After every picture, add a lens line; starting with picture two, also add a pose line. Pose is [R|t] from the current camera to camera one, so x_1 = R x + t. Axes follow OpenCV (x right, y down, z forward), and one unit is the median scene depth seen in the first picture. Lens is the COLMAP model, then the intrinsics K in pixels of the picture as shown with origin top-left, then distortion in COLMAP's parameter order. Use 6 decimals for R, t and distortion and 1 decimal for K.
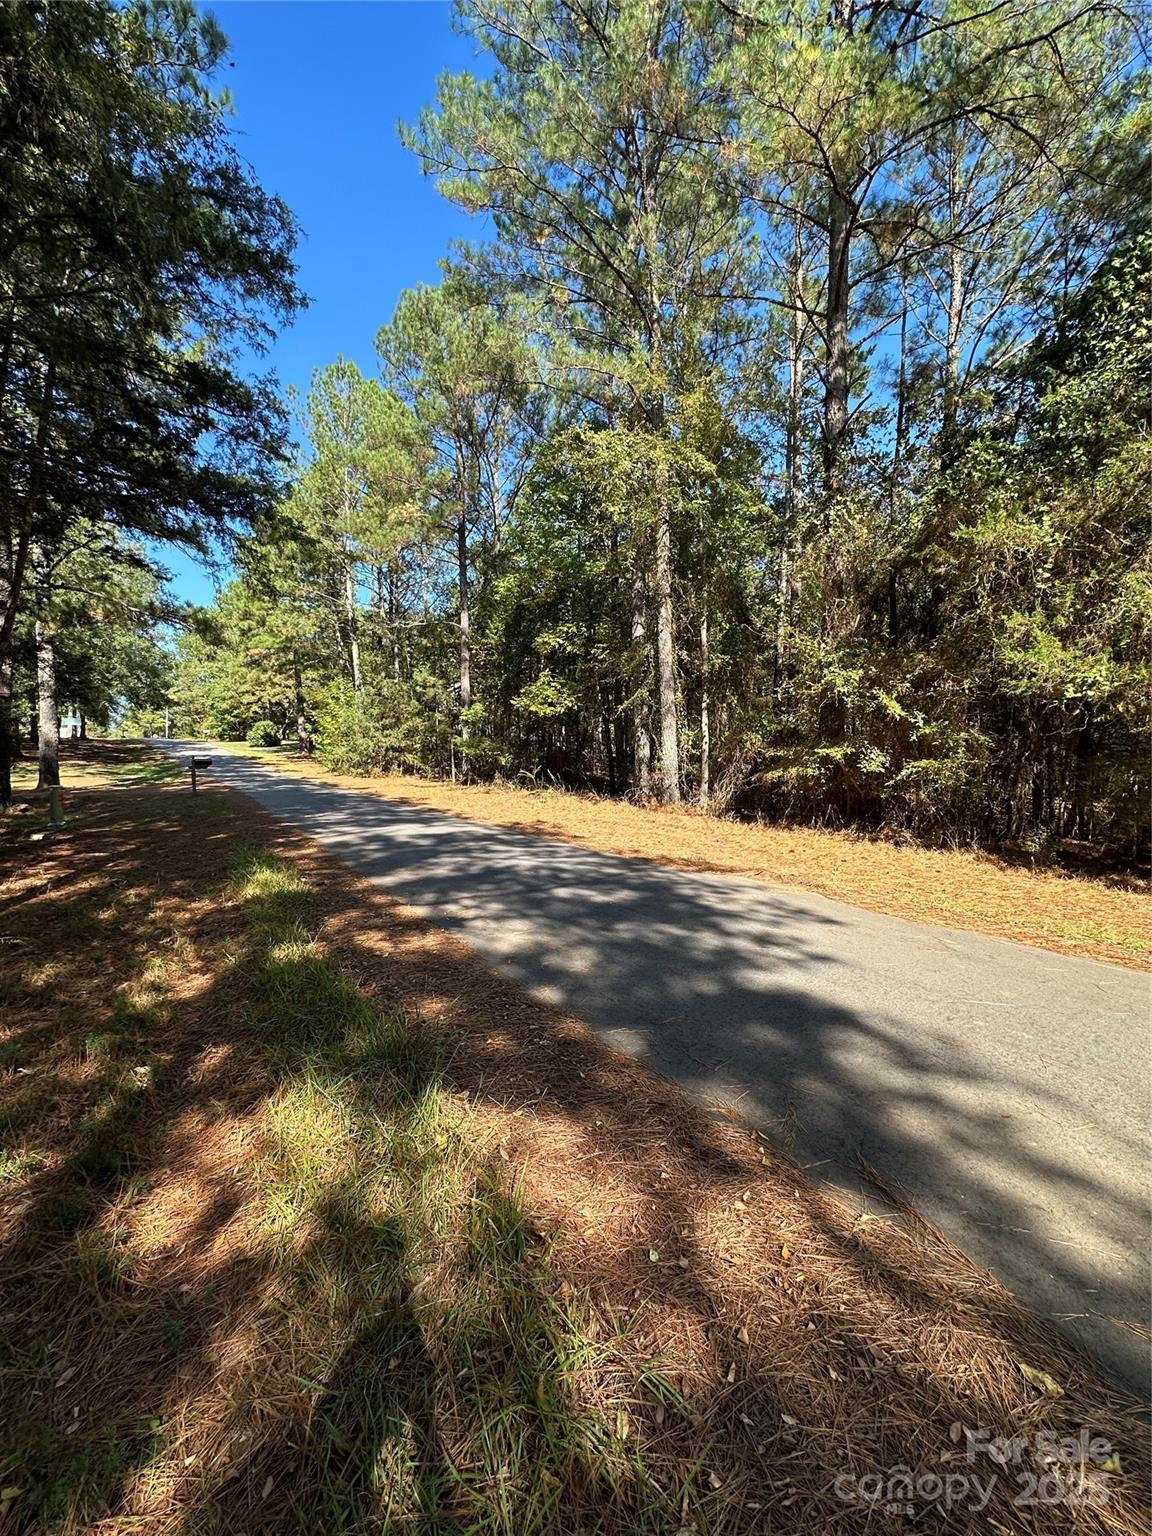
lens RADIAL K [[618.6, 0, 572.5], [0, 618.6, 770.3], [0, 0, 1]] dist [0.000157, -0.000594]
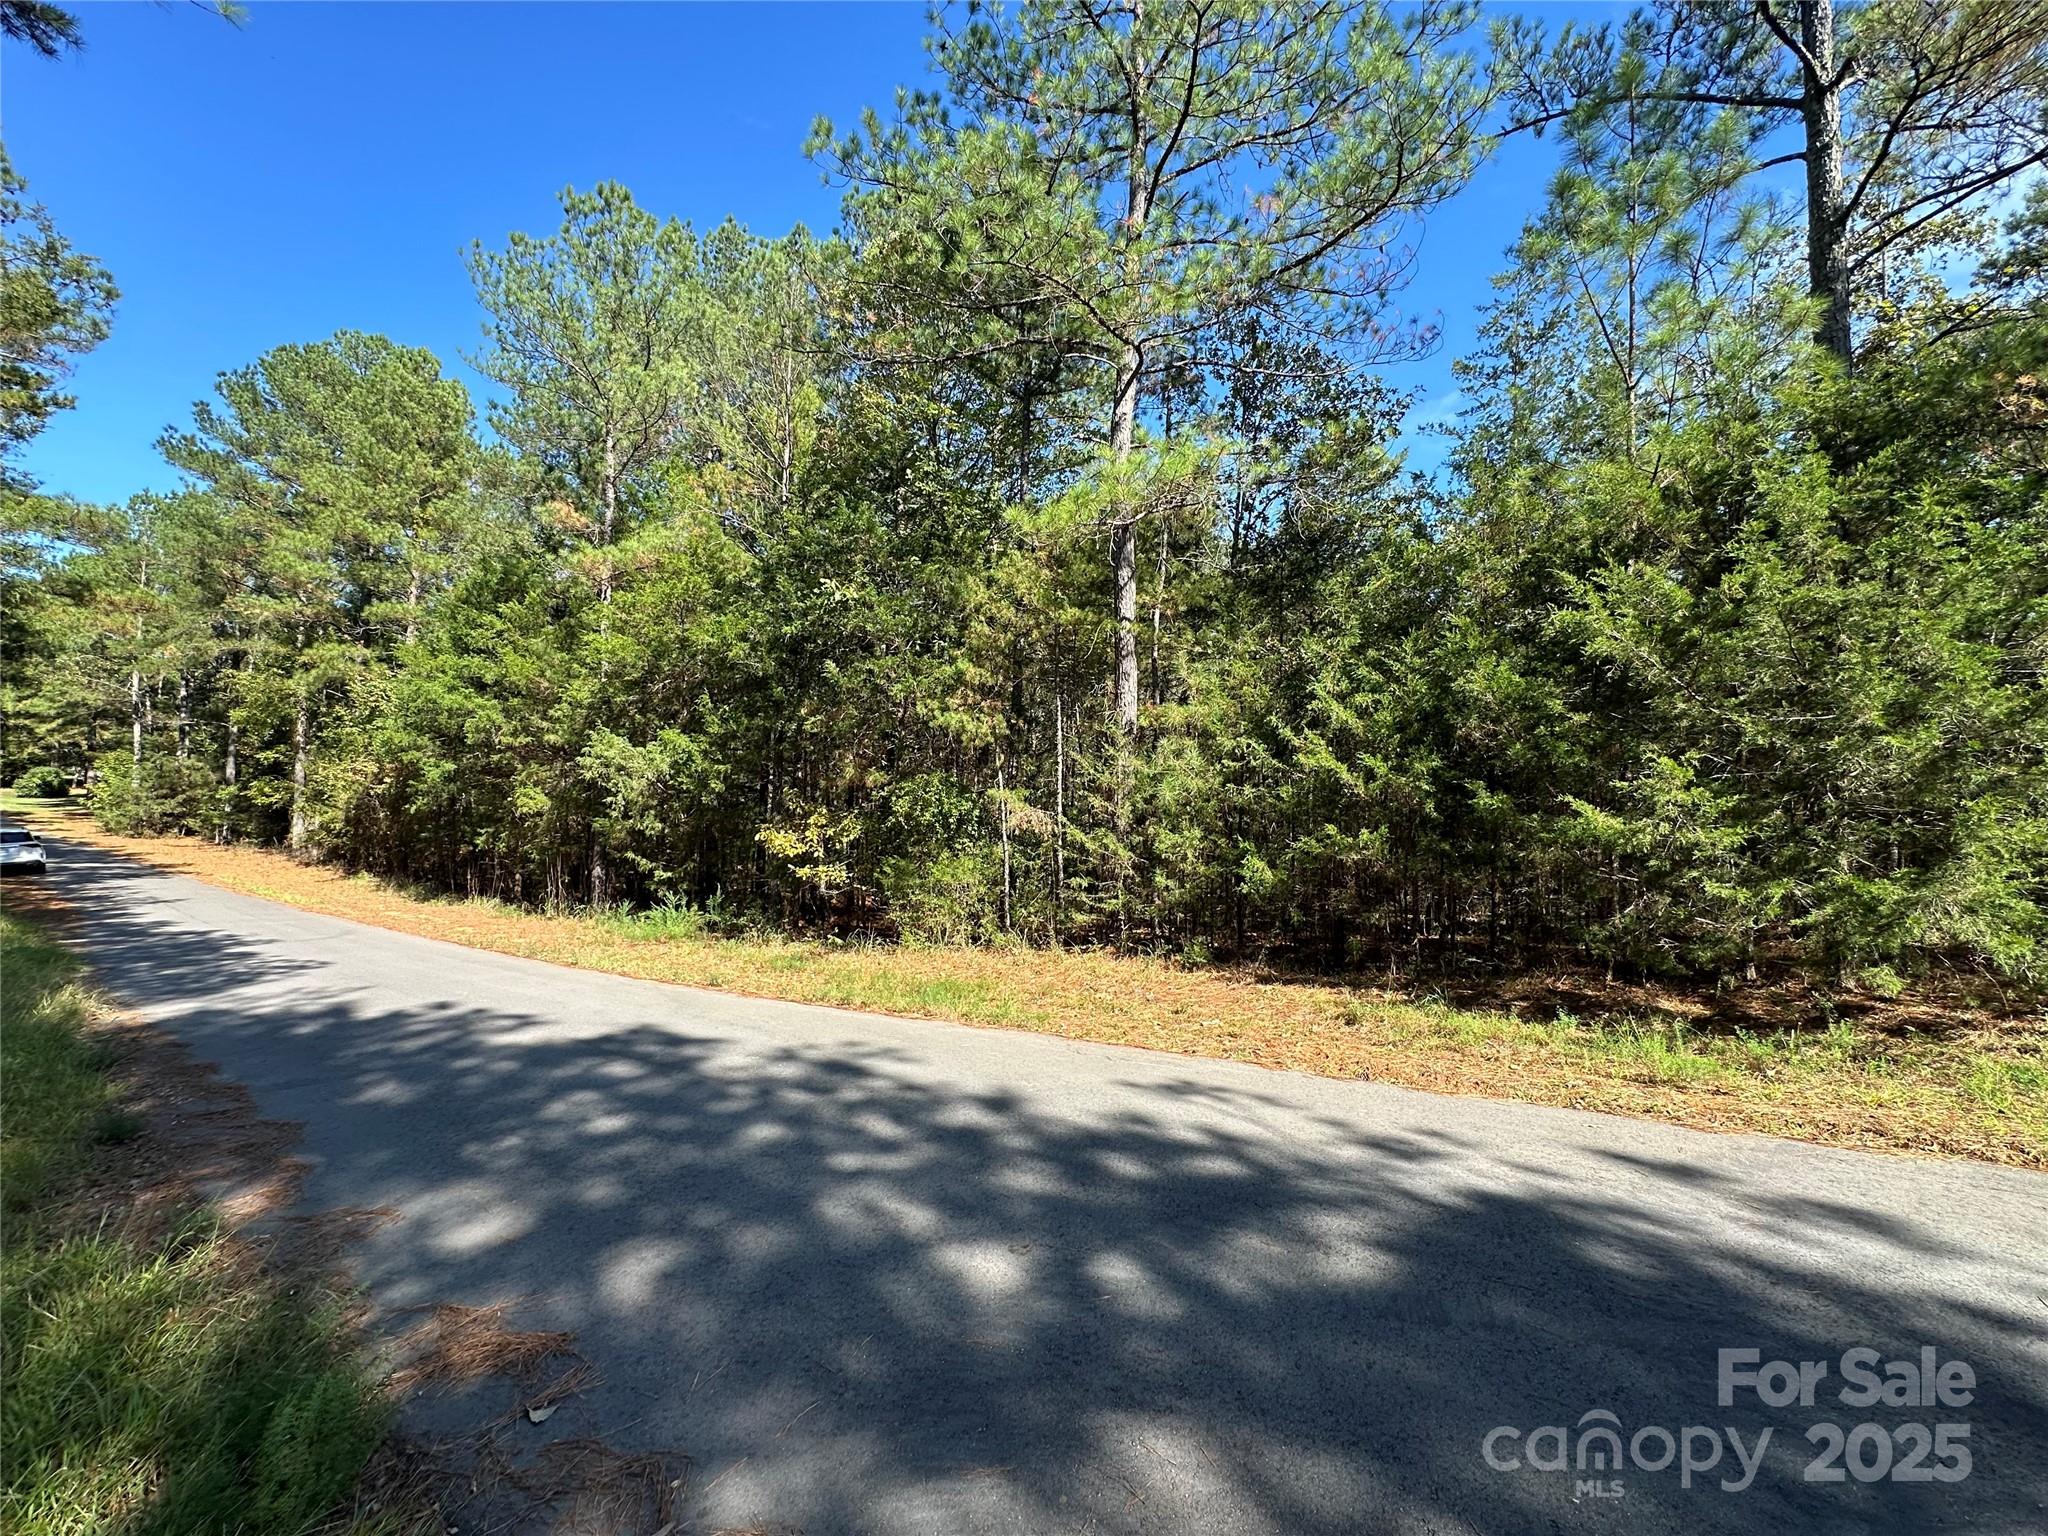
lens RADIAL K [[824.8, 0, 1031.2], [0, 824.8, 763.4], [0, 0, 1]] dist [0.000157, -0.000594]
pose [[0.922718, 0.046213, 0.382695, 1.213174], [-0.014622, 0.996269, -0.085049, -0.042488], [-0.385198, 0.072880, 0.919952, -2.132323]]
